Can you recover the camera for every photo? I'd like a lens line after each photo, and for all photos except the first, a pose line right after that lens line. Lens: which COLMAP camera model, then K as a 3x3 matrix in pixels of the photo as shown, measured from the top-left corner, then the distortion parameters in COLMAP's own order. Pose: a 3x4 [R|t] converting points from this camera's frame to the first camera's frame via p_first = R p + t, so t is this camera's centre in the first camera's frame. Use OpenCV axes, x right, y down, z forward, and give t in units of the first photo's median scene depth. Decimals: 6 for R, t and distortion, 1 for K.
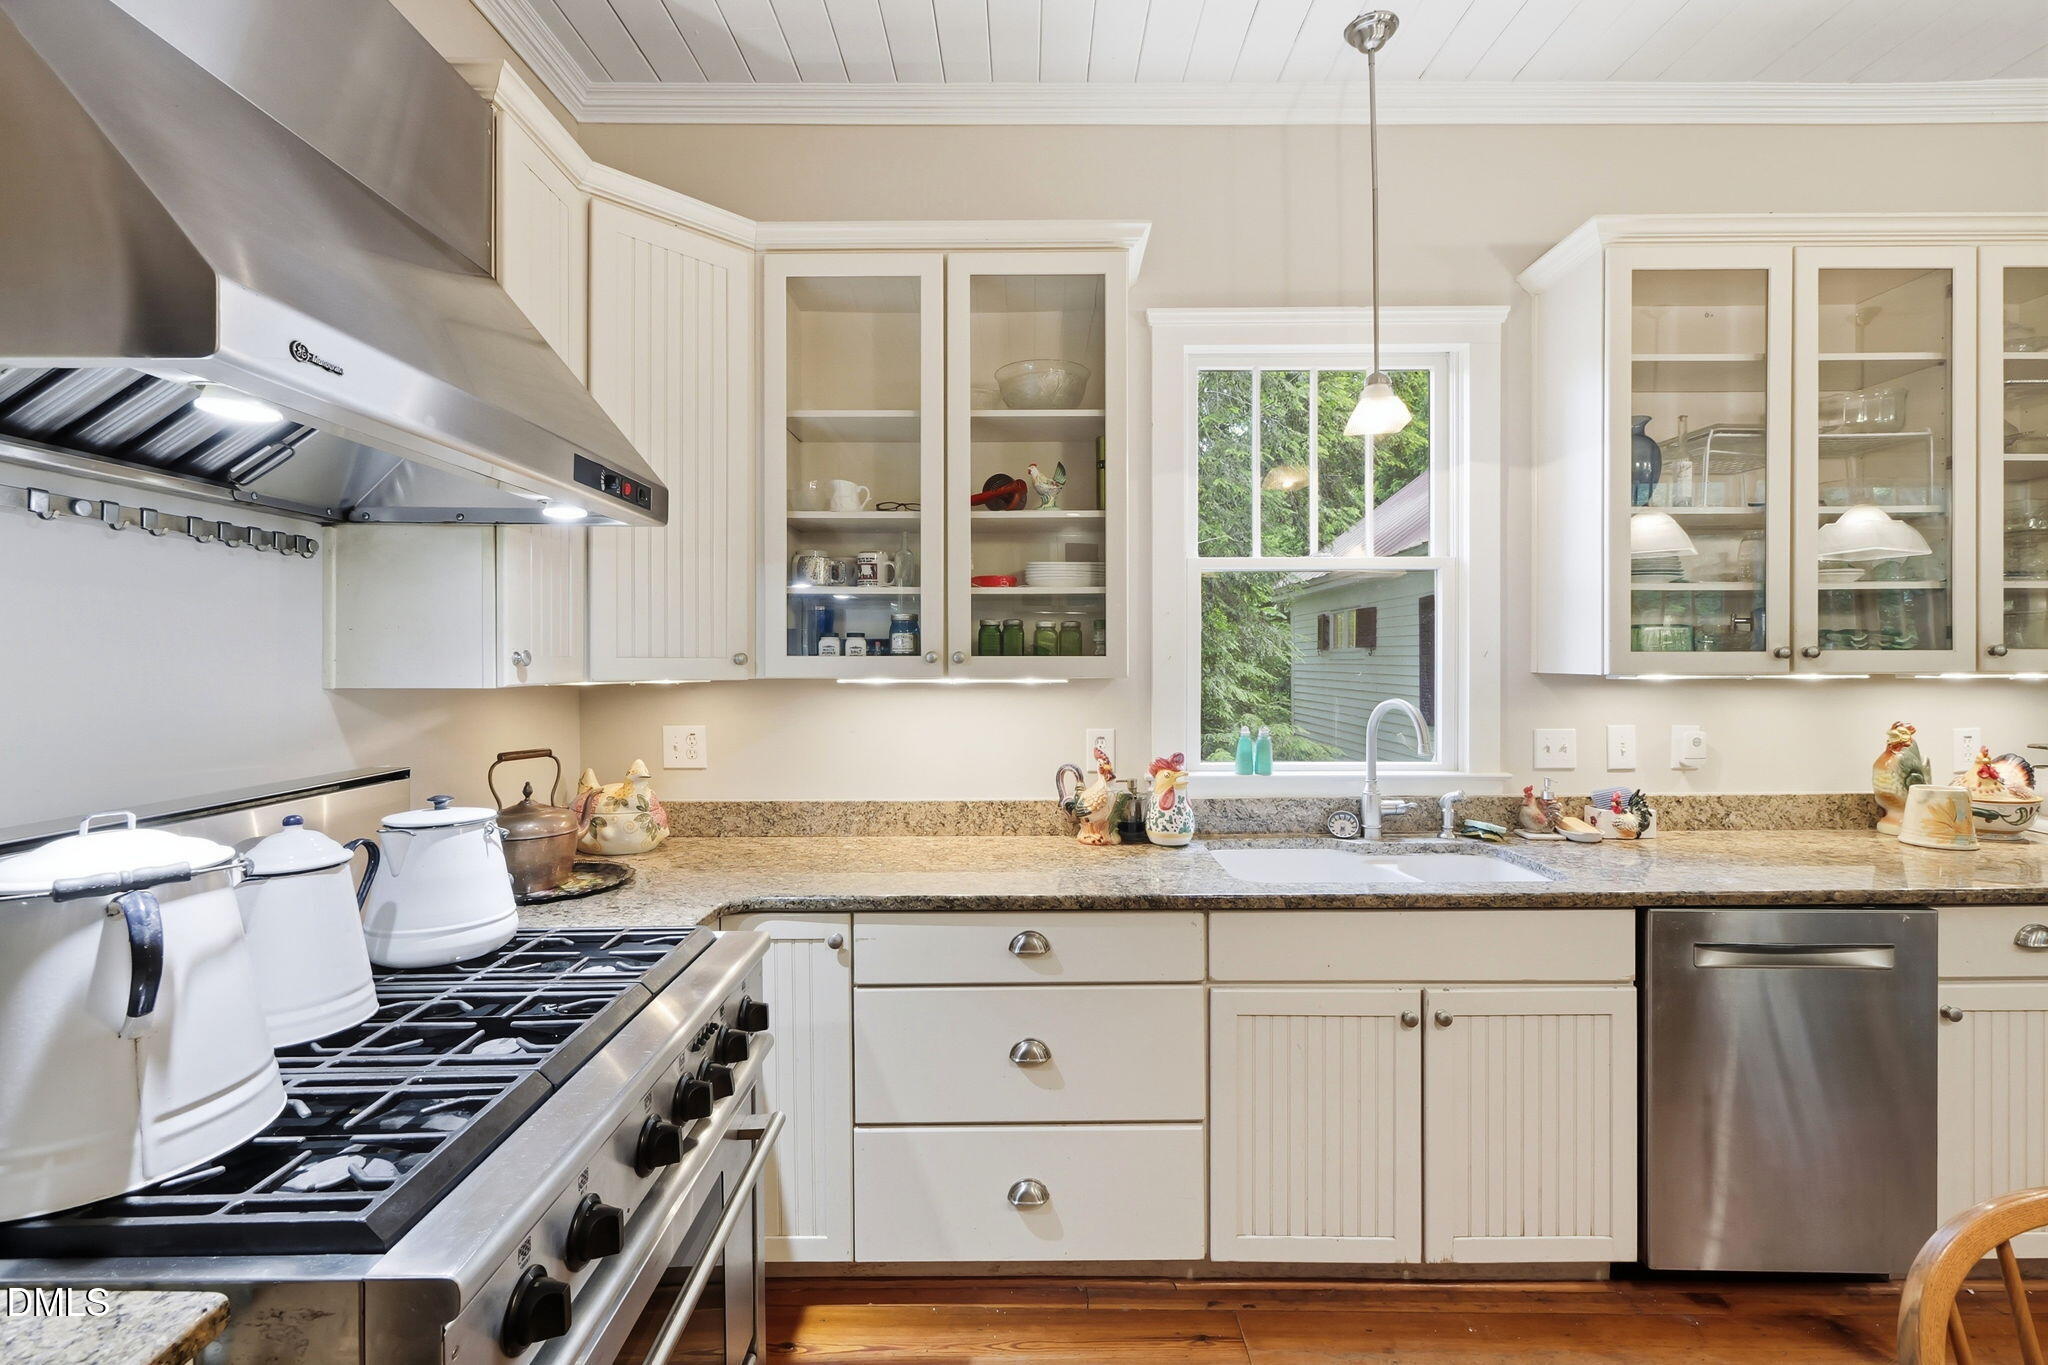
lens RADIAL K [[890.4, 0, 1022.6], [0, 890.4, 668.0], [0, 0, 1]] dist [-0.000456, 0.000180]
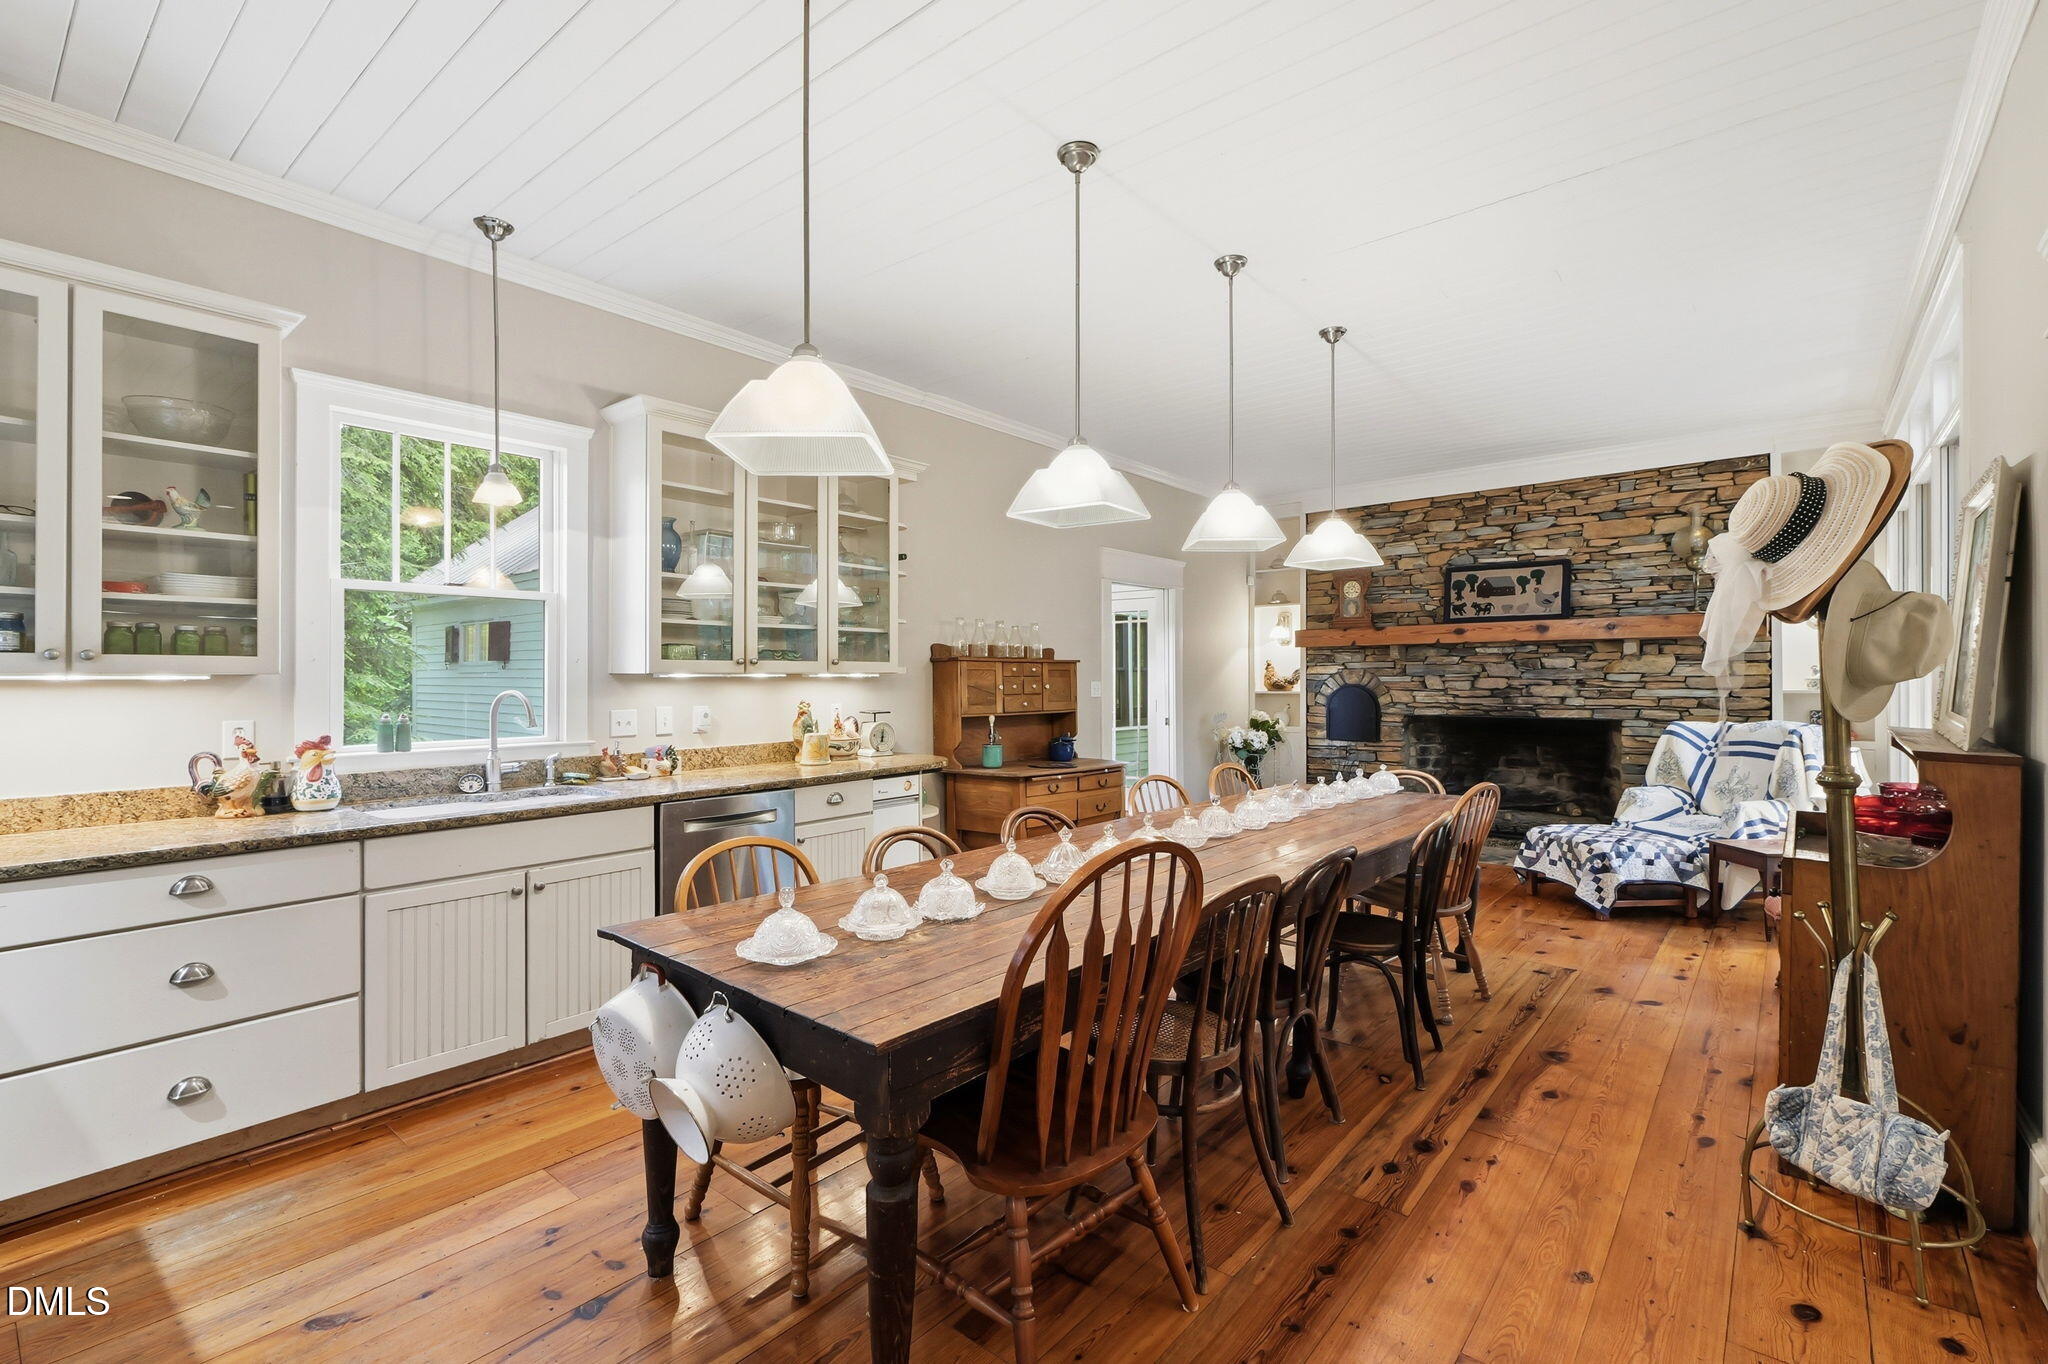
lens RADIAL K [[923.6, 0, 1031.0], [0, 923.6, 672.0], [0, 0, 1]] dist [-0.001001, -0.001342]
pose [[0.631955, 0.006445, 0.774978, -0.202560], [0.005476, 0.999903, -0.012781, 0.028372], [-0.774985, 0.012321, 0.631859, -0.581934]]
